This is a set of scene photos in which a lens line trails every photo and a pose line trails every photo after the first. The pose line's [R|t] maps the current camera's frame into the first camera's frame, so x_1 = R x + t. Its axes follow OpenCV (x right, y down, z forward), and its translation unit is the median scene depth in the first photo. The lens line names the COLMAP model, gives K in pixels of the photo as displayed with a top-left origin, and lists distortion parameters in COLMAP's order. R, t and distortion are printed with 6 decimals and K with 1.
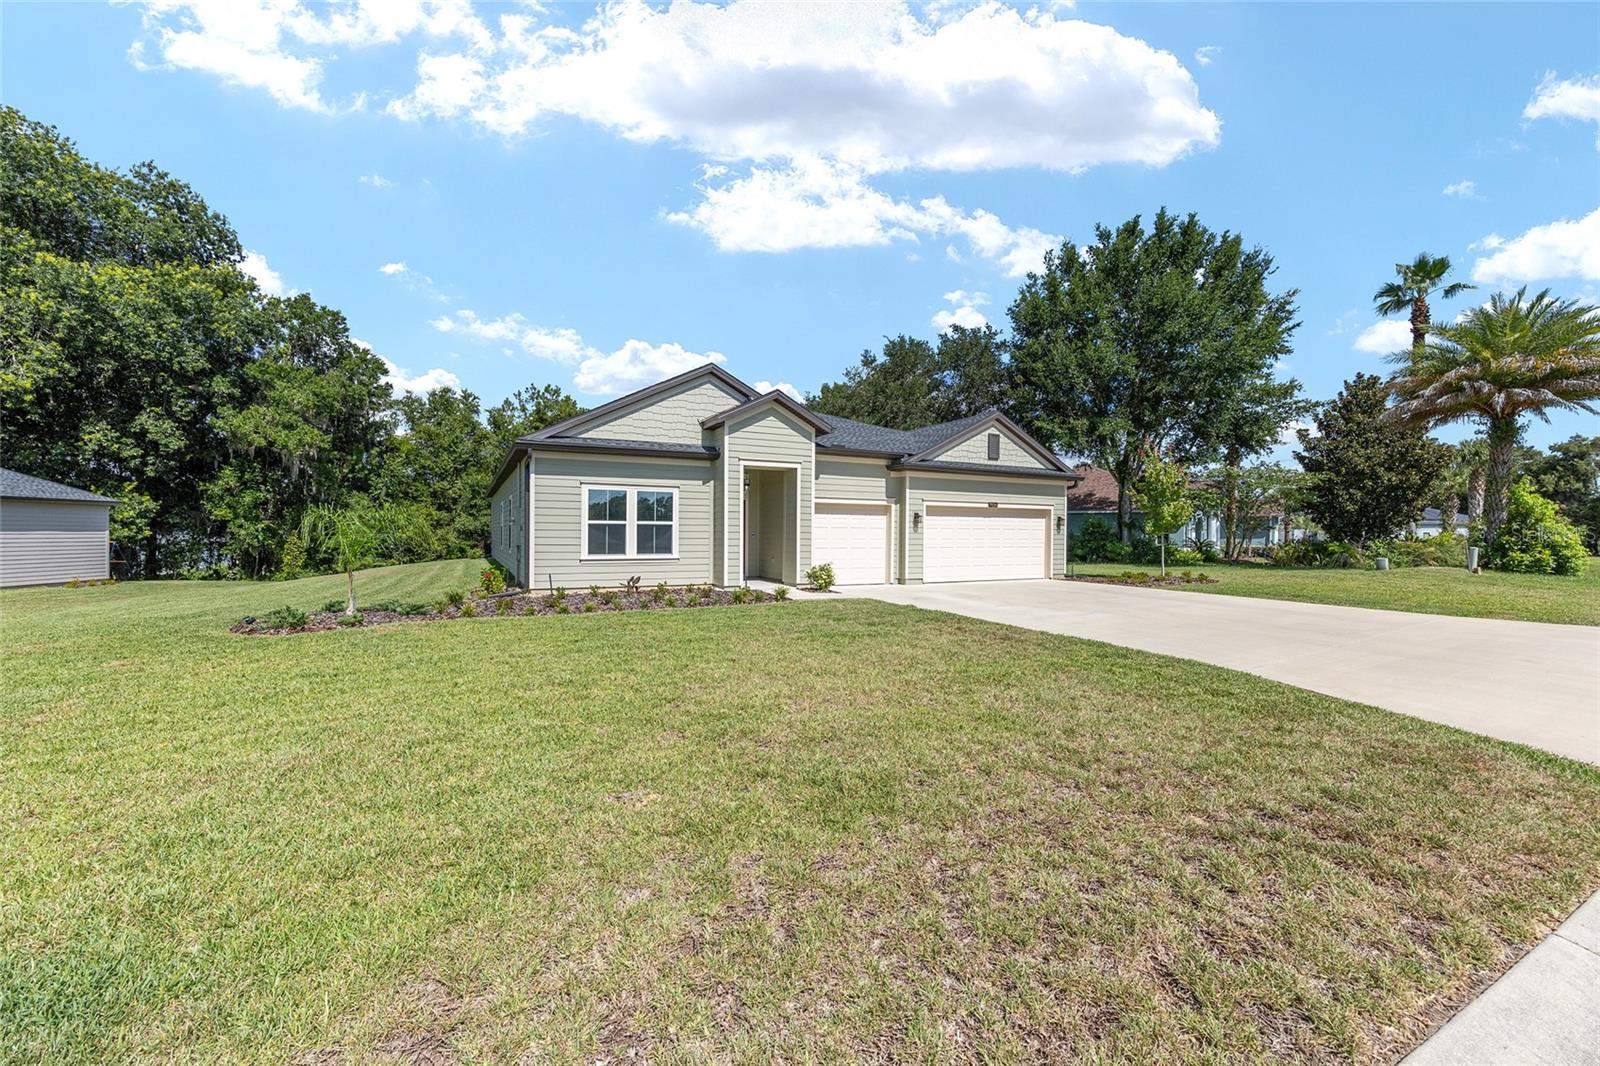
lens RADIAL K [[644.5, 0, 796.1], [0, 644.5, 530.6], [0, 0, 1]] dist [0.002539, 0.000314]
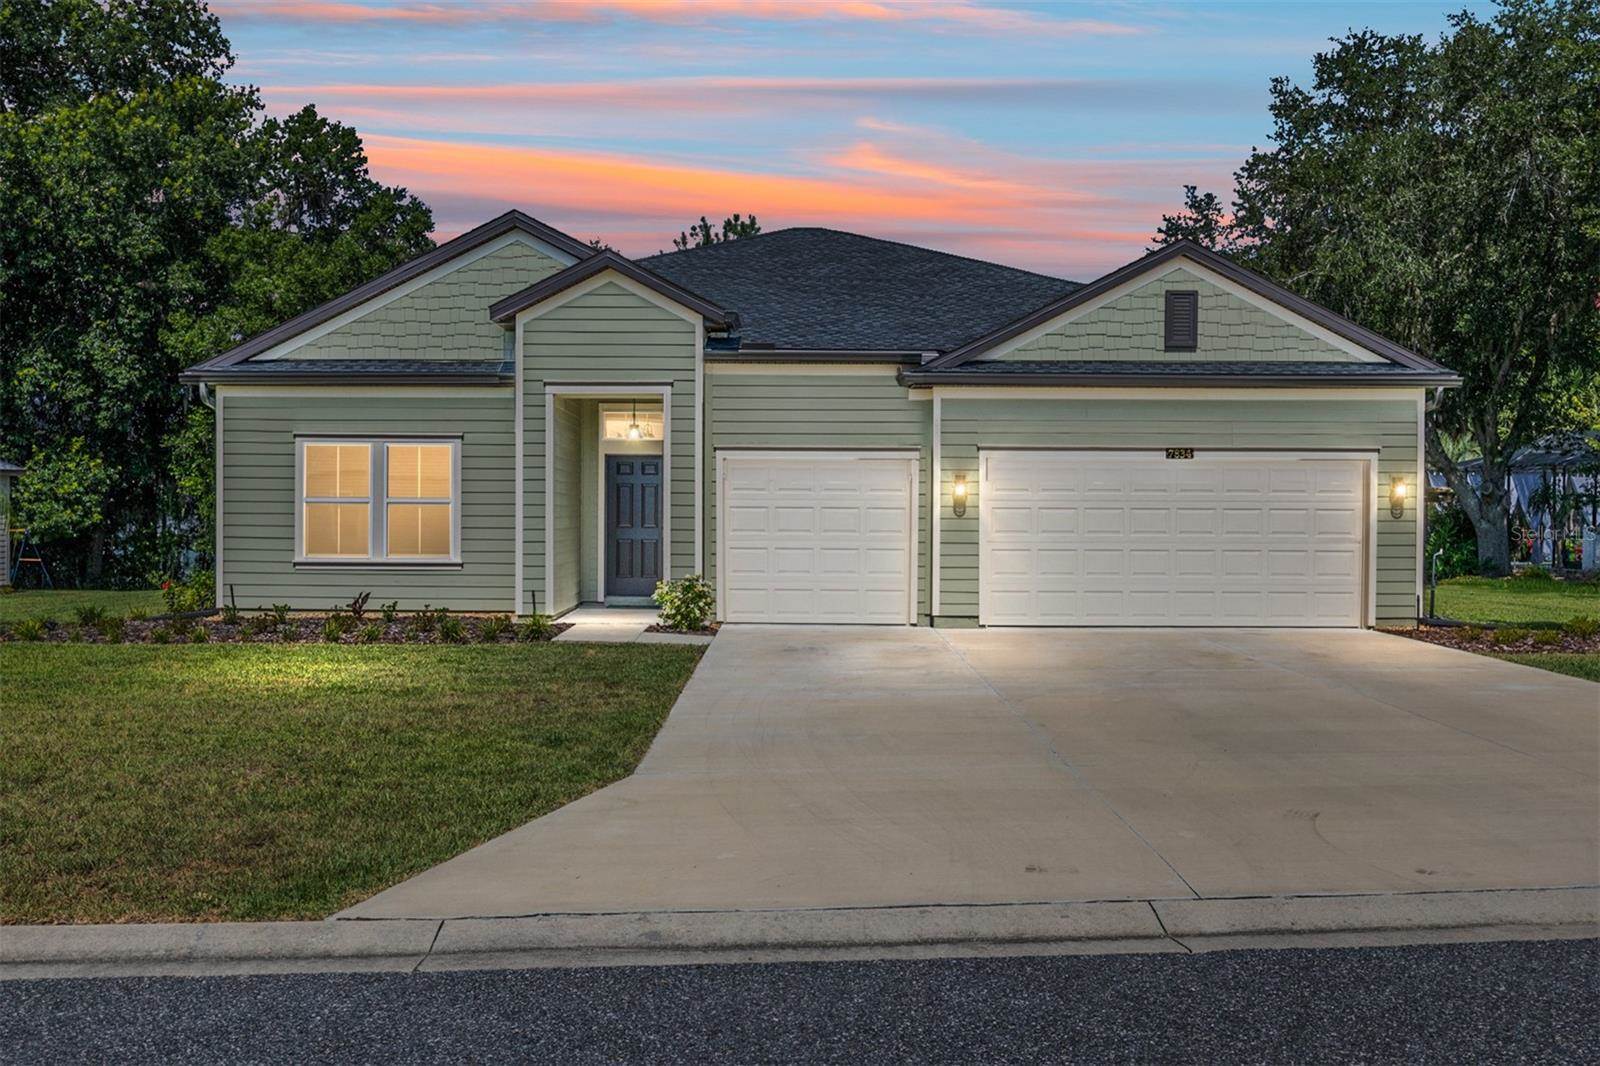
lens RADIAL K [[1500.2, 0, 800.0], [0, 1500.2, 533.0], [0, 0, 1]] dist [-0.000181, -0.001408]
pose [[0.891223, 0.005076, -0.453538, 0.365302], [0.002203, 0.999877, 0.015518, -0.001898], [0.453561, -0.014829, 0.891102, -0.016654]]
